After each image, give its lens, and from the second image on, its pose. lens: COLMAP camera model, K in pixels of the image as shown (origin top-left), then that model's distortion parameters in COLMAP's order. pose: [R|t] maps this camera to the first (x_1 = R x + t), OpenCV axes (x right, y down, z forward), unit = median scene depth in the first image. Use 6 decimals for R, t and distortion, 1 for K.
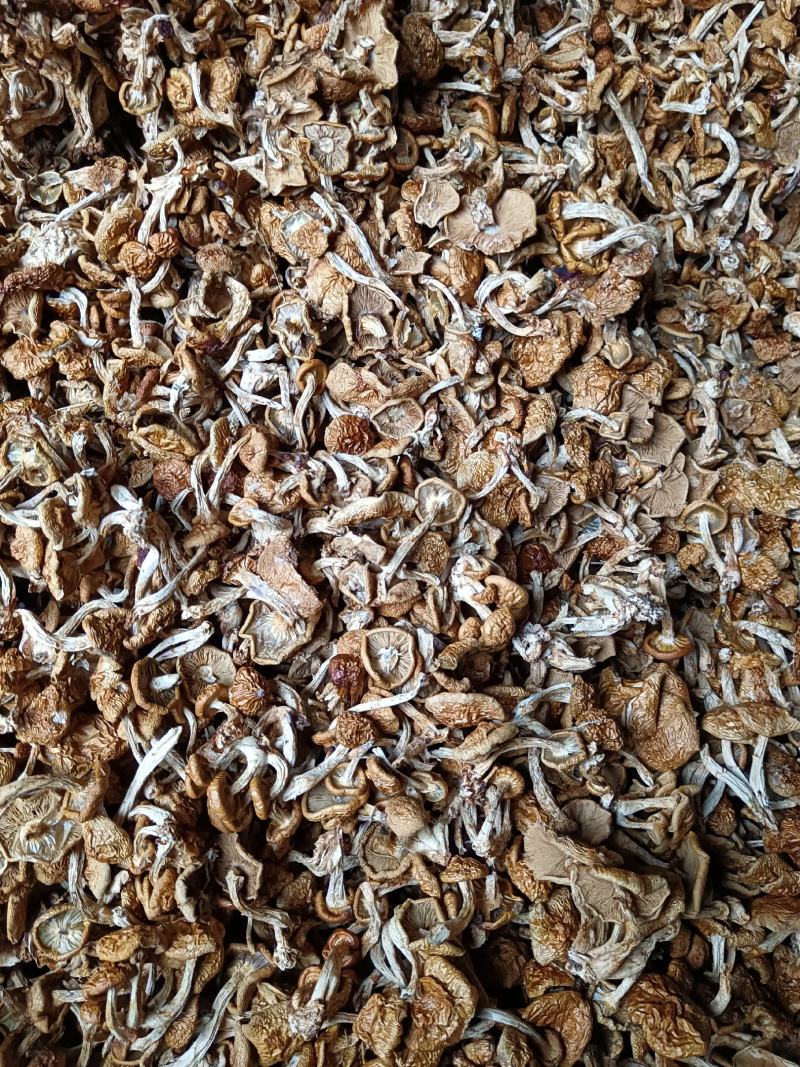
lens RADIAL K [[814.6, 0, 400.0], [0, 814.6, 533.5], [0, 0, 1]] dist [0.004642, -0.000386]
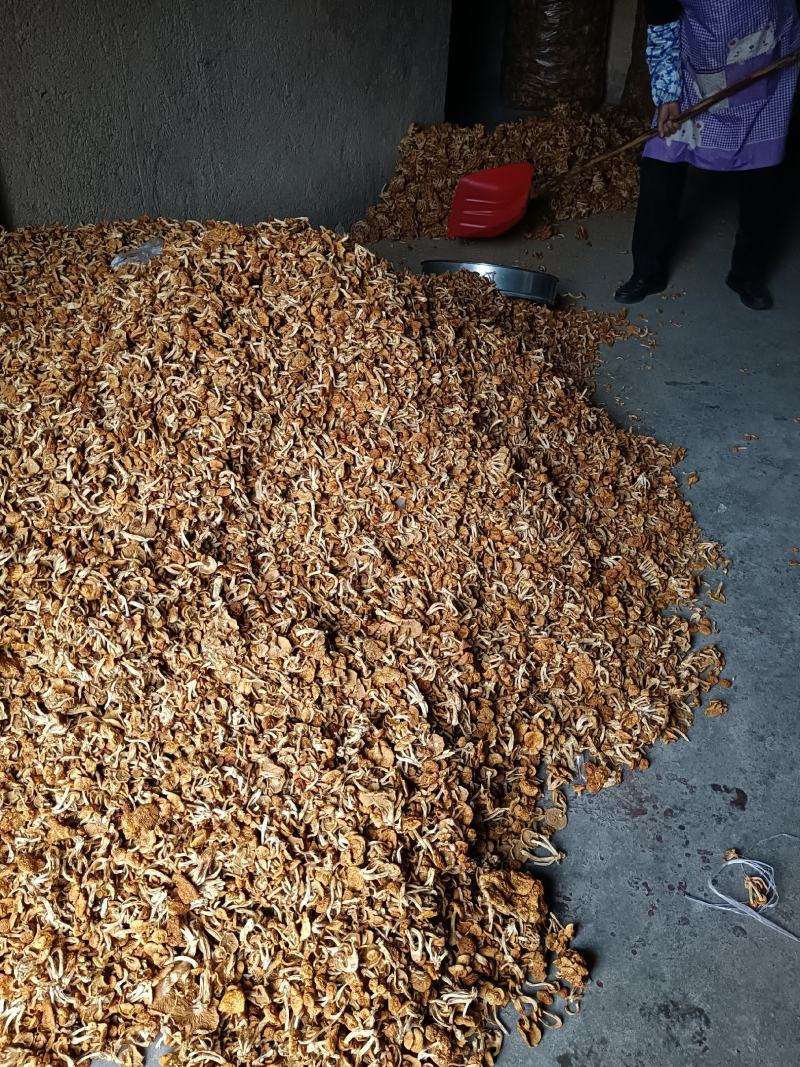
lens RADIAL K [[814.6, 0, 400.0], [0, 814.6, 533.5], [0, 0, 1]] dist [0.004642, -0.000386]
pose [[0.873787, -0.416493, 0.251058, -0.115895], [0.453302, 0.884502, -0.110334, -0.207220], [-0.176108, 0.210213, 0.961663, -2.759381]]
